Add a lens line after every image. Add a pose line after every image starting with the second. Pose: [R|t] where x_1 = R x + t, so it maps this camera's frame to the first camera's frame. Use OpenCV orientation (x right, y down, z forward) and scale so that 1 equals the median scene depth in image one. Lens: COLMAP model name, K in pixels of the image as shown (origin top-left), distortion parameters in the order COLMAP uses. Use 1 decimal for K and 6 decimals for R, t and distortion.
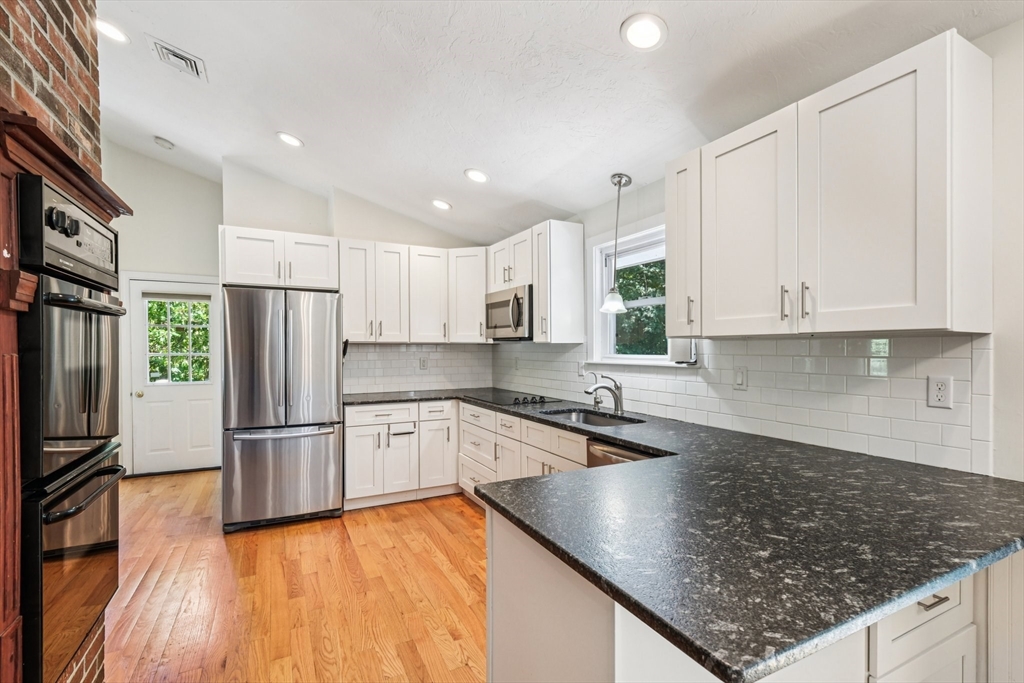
lens RADIAL K [[463.5, 0, 513.9], [0, 463.5, 348.0], [0, 0, 1]] dist [-0.001444, 0.000039]
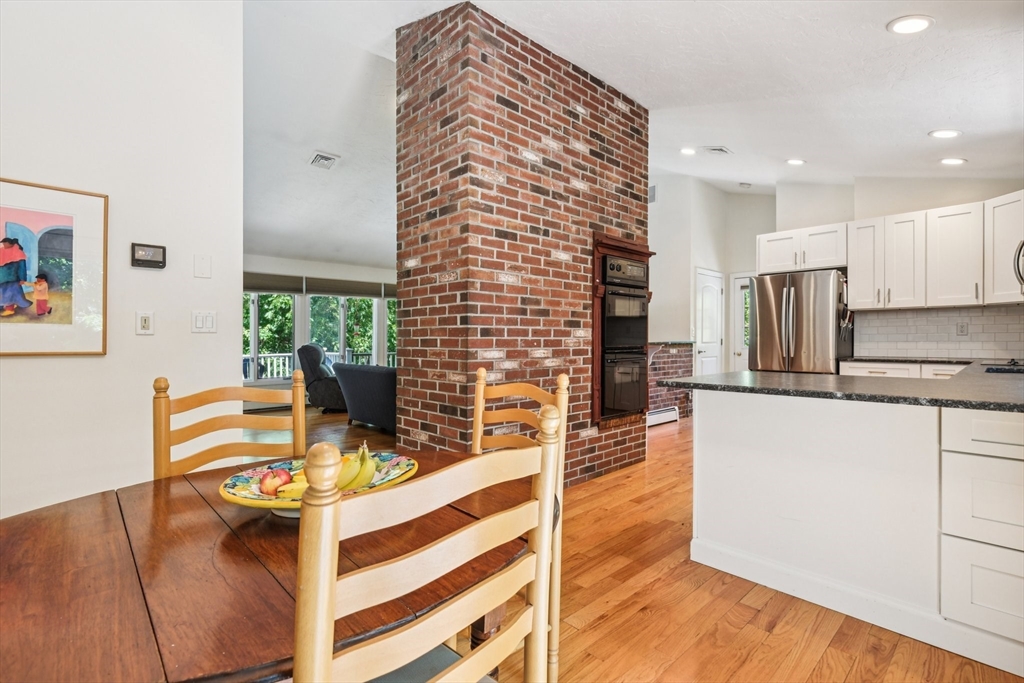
lens RADIAL K [[471.8, 0, 515.0], [0, 471.8, 340.0], [0, 0, 1]] dist [-0.000345, -0.000070]
pose [[0.270632, -0.001686, -0.962681, 0.612788], [0.001681, 0.999998, -0.001279, 0.070499], [0.962681, -0.001272, 0.270634, -0.160486]]
